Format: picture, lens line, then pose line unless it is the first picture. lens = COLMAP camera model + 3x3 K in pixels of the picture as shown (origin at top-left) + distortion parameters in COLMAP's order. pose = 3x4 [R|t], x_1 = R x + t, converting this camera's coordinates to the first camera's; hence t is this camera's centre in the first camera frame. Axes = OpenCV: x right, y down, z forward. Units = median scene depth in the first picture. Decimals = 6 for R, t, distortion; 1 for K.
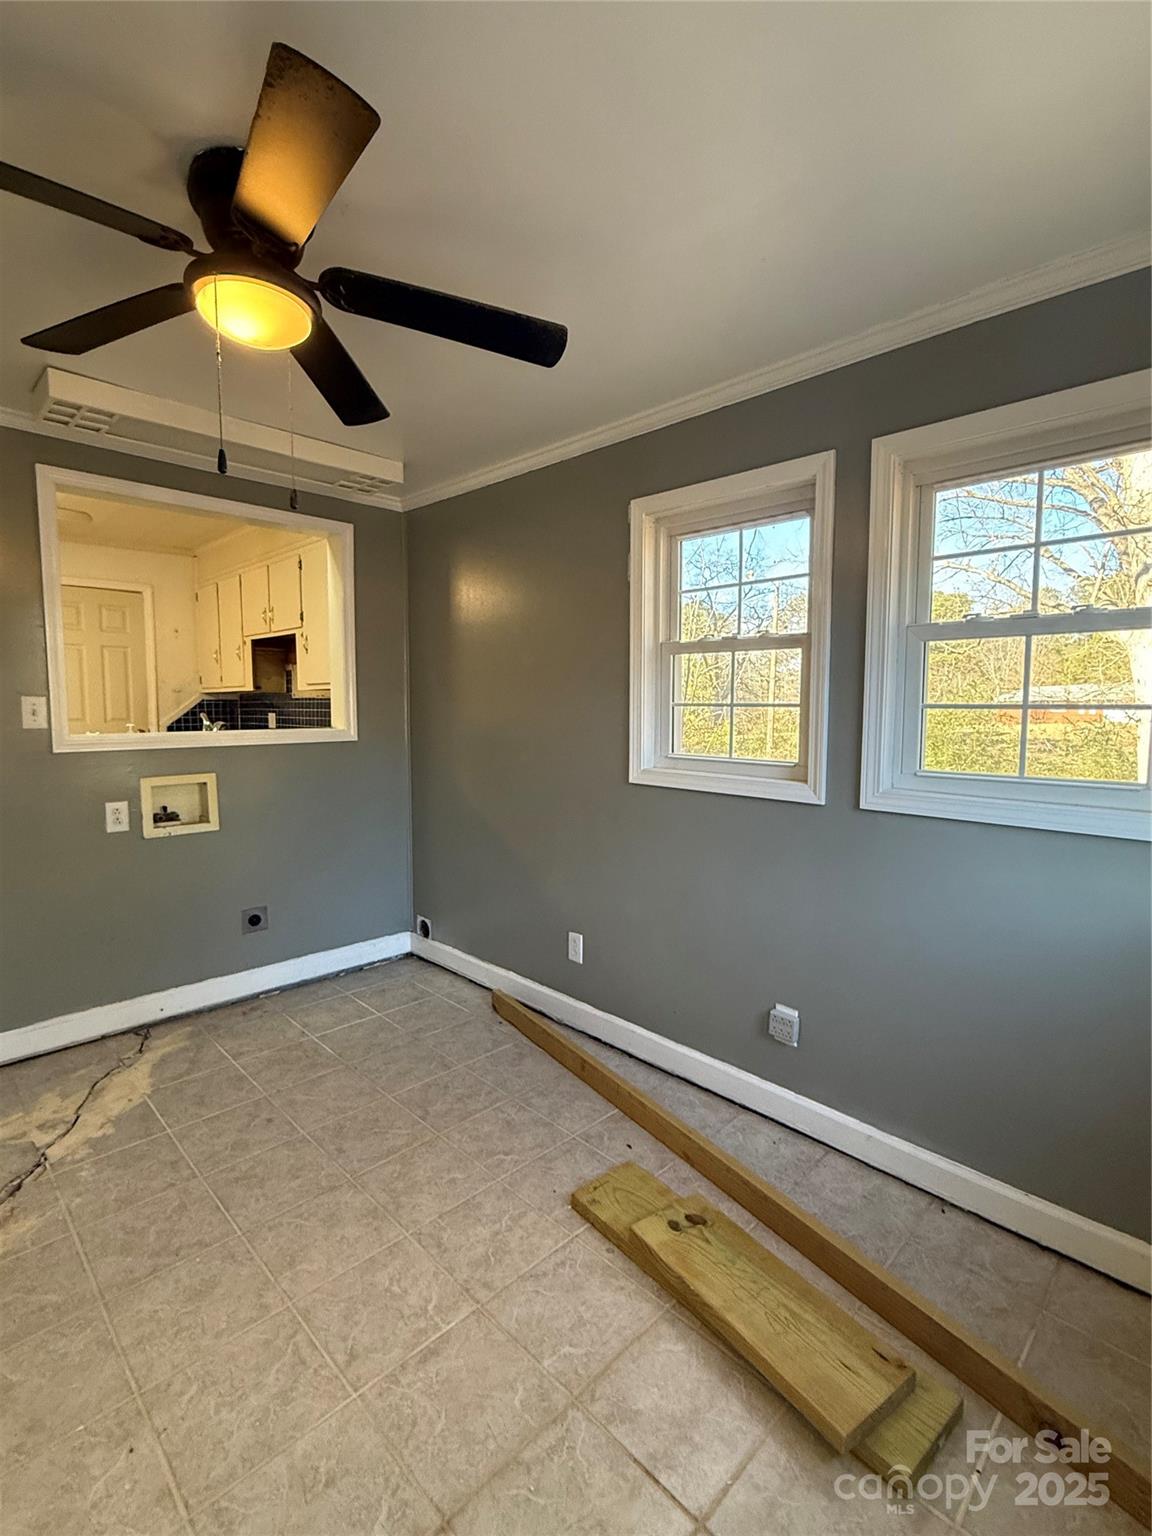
lens RADIAL K [[705.8, 0, 582.3], [0, 705.8, 764.5], [0, 0, 1]] dist [-0.001887, -0.000447]
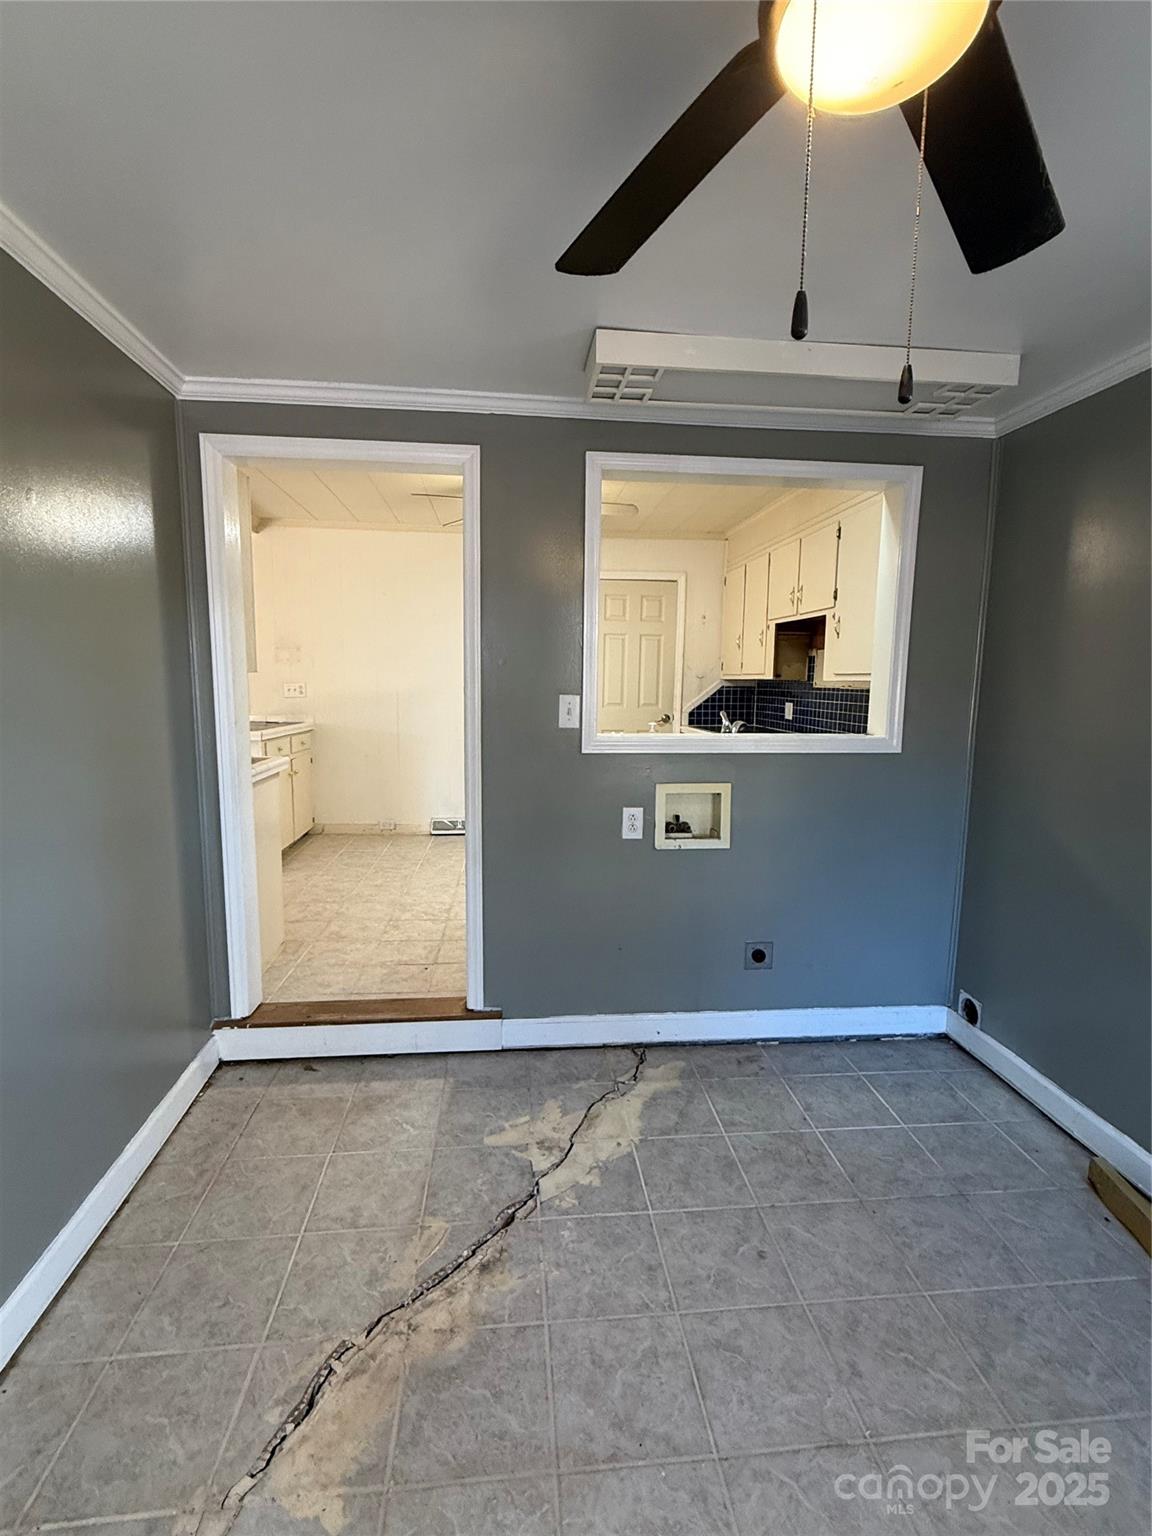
lens RADIAL K [[705.8, 0, 575.0], [0, 705.8, 769.2], [0, 0, 1]] dist [-0.001887, -0.000447]
pose [[0.768694, 0.089235, -0.633361, -0.120056], [-0.064634, 0.995989, 0.061880, -0.047248], [0.636342, -0.006630, 0.771378, 0.209875]]
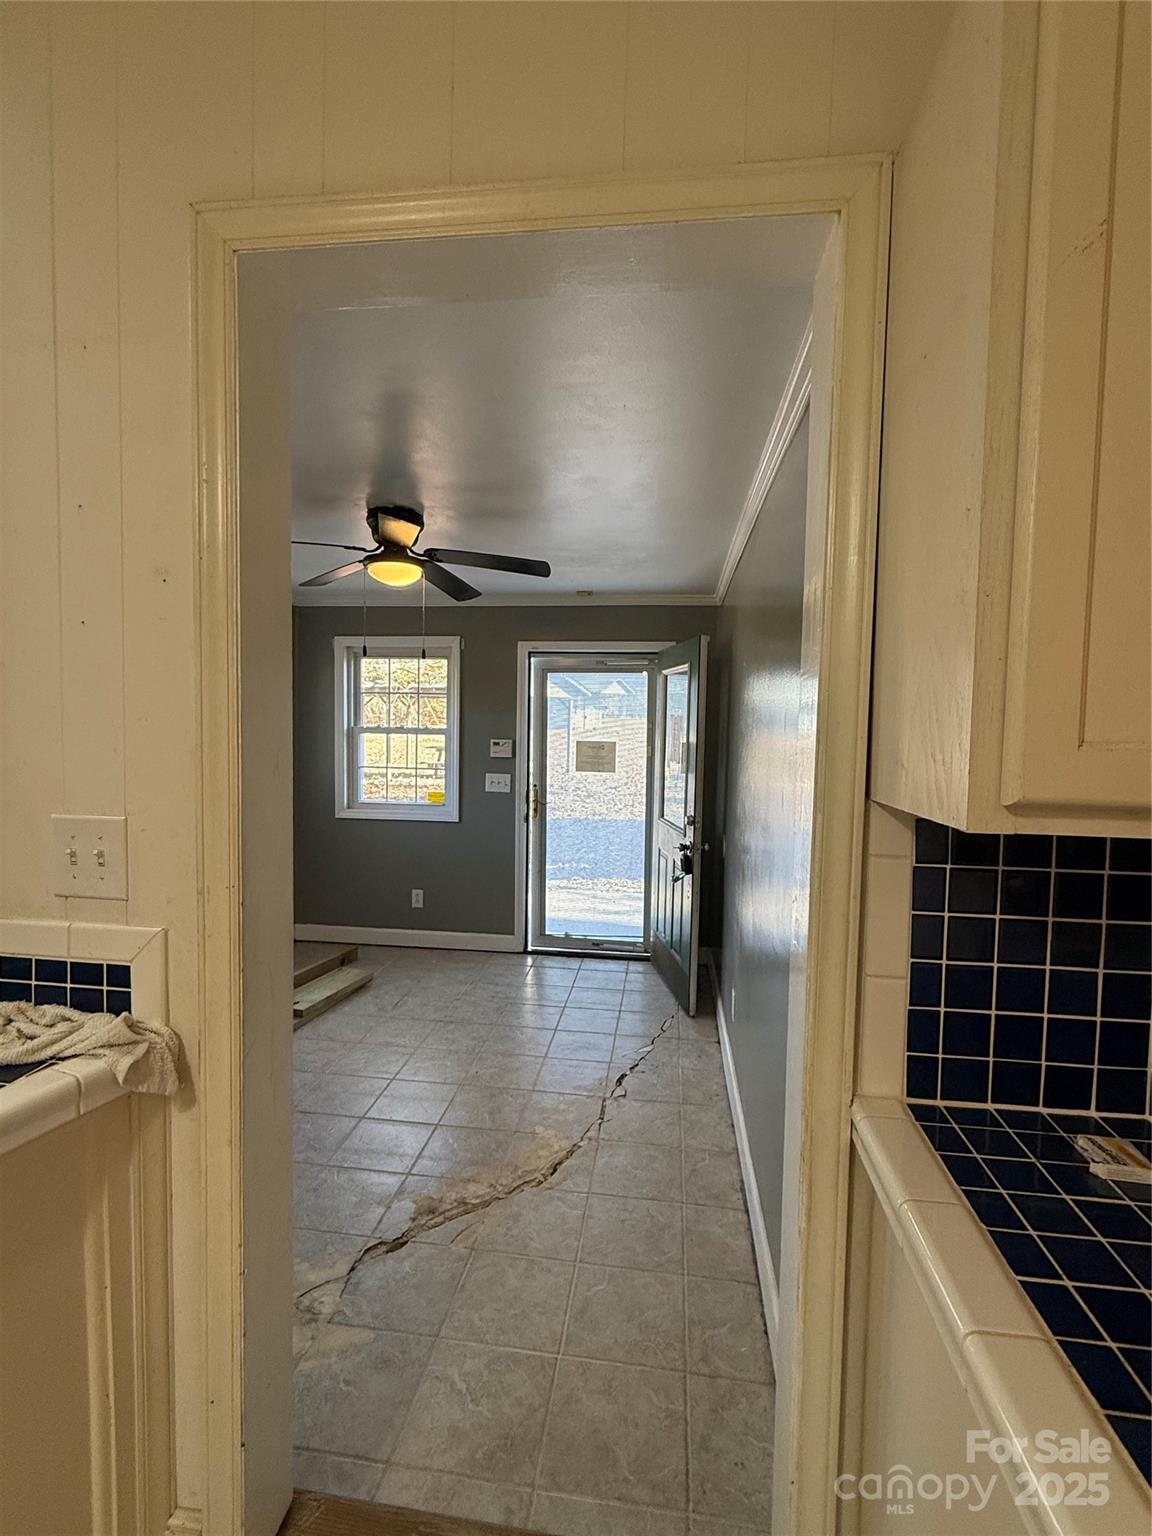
lens RADIAL K [[705.8, 0, 578.8], [0, 705.8, 764.7], [0, 0, 1]] dist [-0.001887, -0.000447]
pose [[-0.602511, -0.065385, 0.795428, -1.143516], [0.044922, 0.992280, 0.115593, -0.138705], [-0.796846, 0.105378, -0.594922, 0.866538]]
